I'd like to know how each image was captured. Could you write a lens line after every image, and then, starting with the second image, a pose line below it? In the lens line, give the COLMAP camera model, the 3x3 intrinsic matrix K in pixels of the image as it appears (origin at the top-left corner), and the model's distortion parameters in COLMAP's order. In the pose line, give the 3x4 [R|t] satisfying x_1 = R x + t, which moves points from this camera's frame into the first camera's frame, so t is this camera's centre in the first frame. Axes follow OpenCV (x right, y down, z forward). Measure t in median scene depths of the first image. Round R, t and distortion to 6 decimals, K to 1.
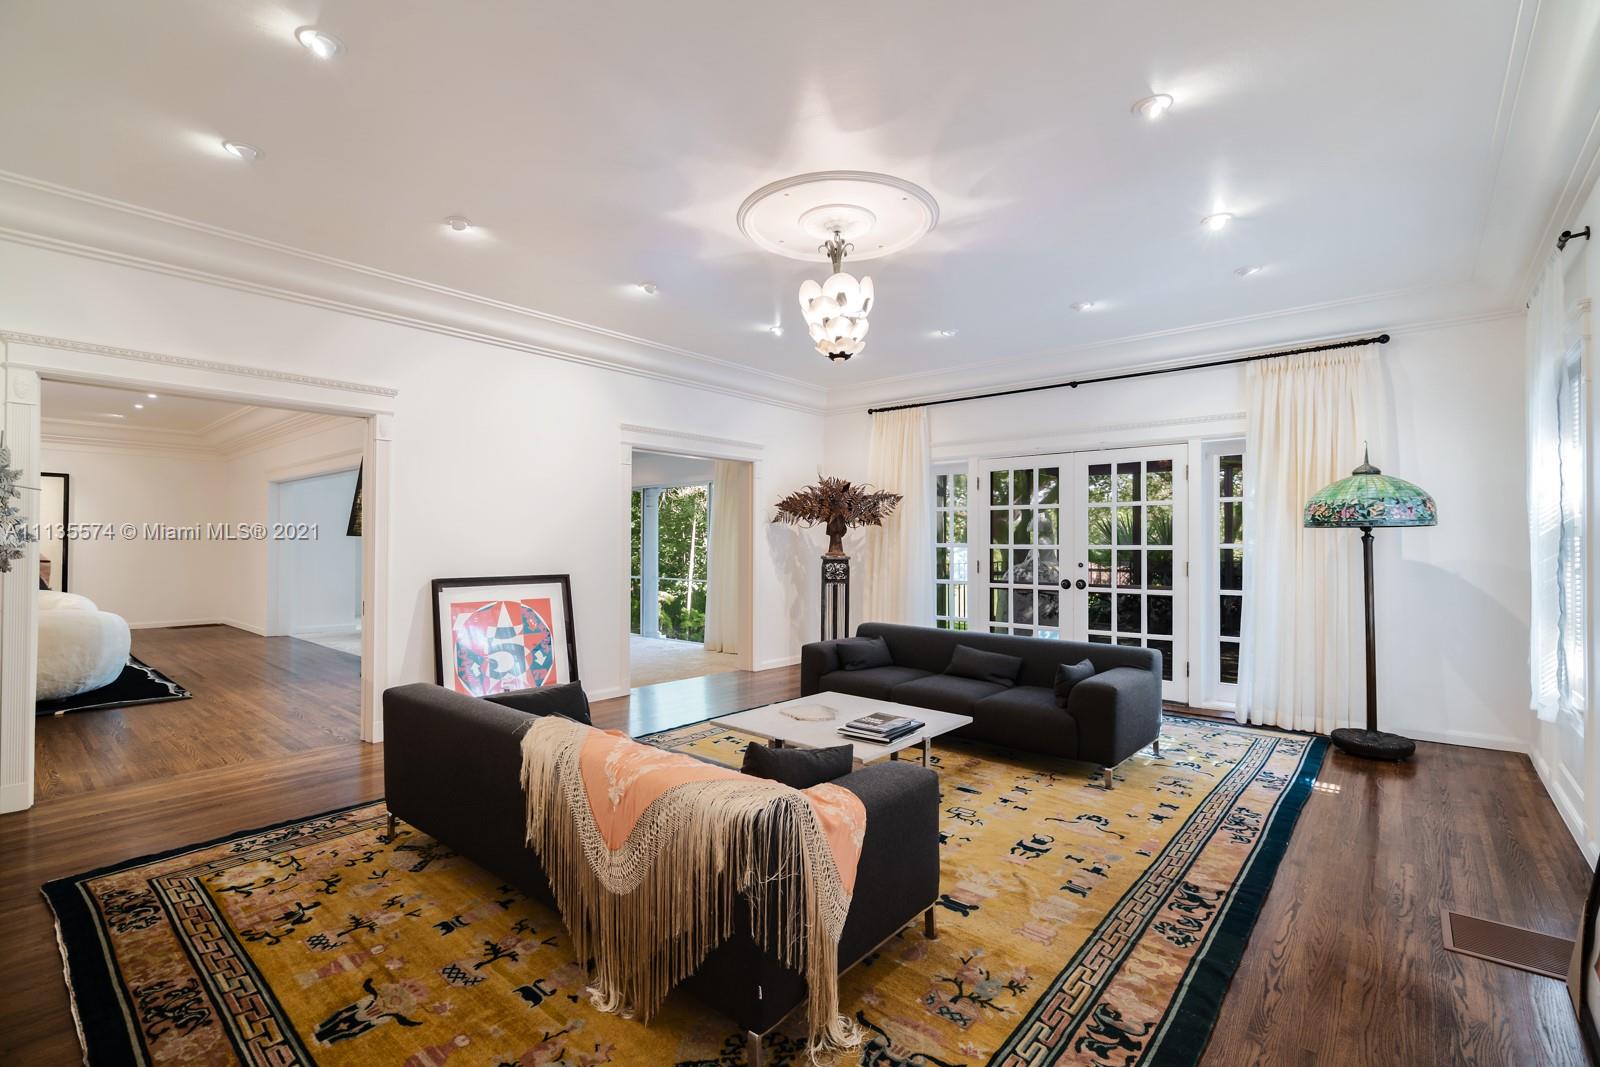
lens RADIAL K [[719.1, 0, 794.9], [0, 719.1, 535.8], [0, 0, 1]] dist [-0.003831, 0.000371]
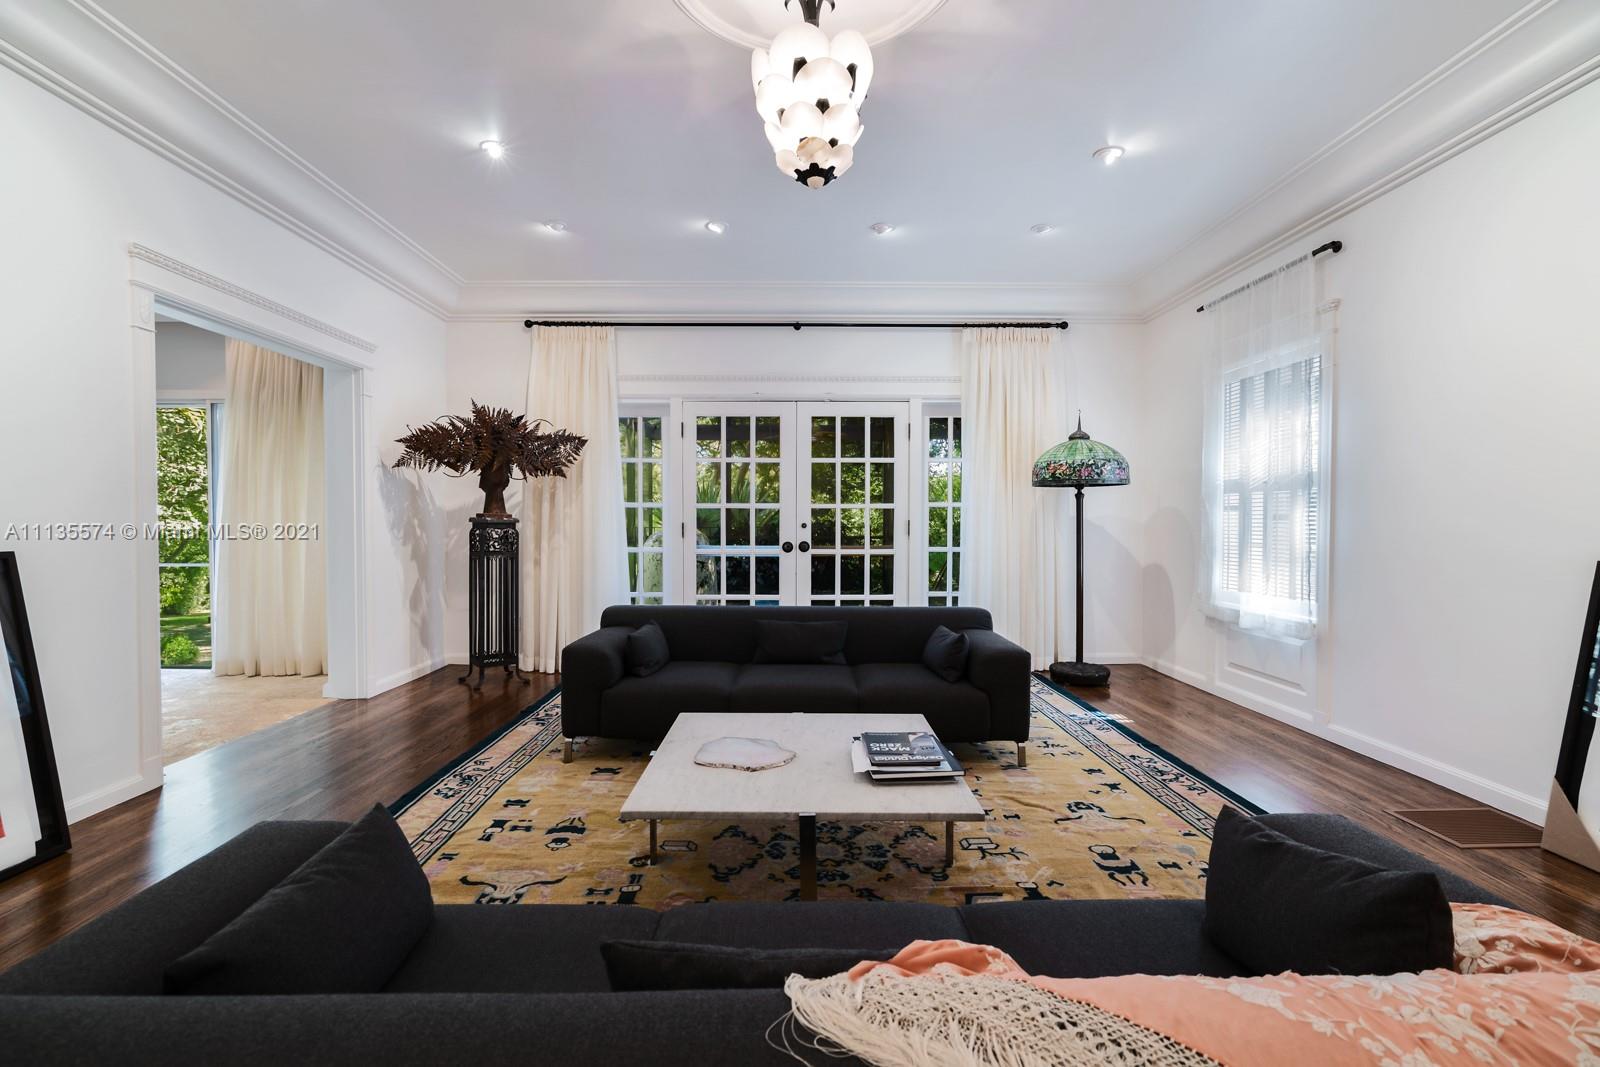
lens RADIAL K [[719.1, 0, 797.9], [0, 719.1, 535.6], [0, 0, 1]] dist [-0.003831, 0.000371]
pose [[0.751848, -0.017949, 0.659092, -0.232324], [-0.006201, 0.999393, 0.034290, 0.023923], [-0.659307, -0.029868, 0.751280, 0.338484]]
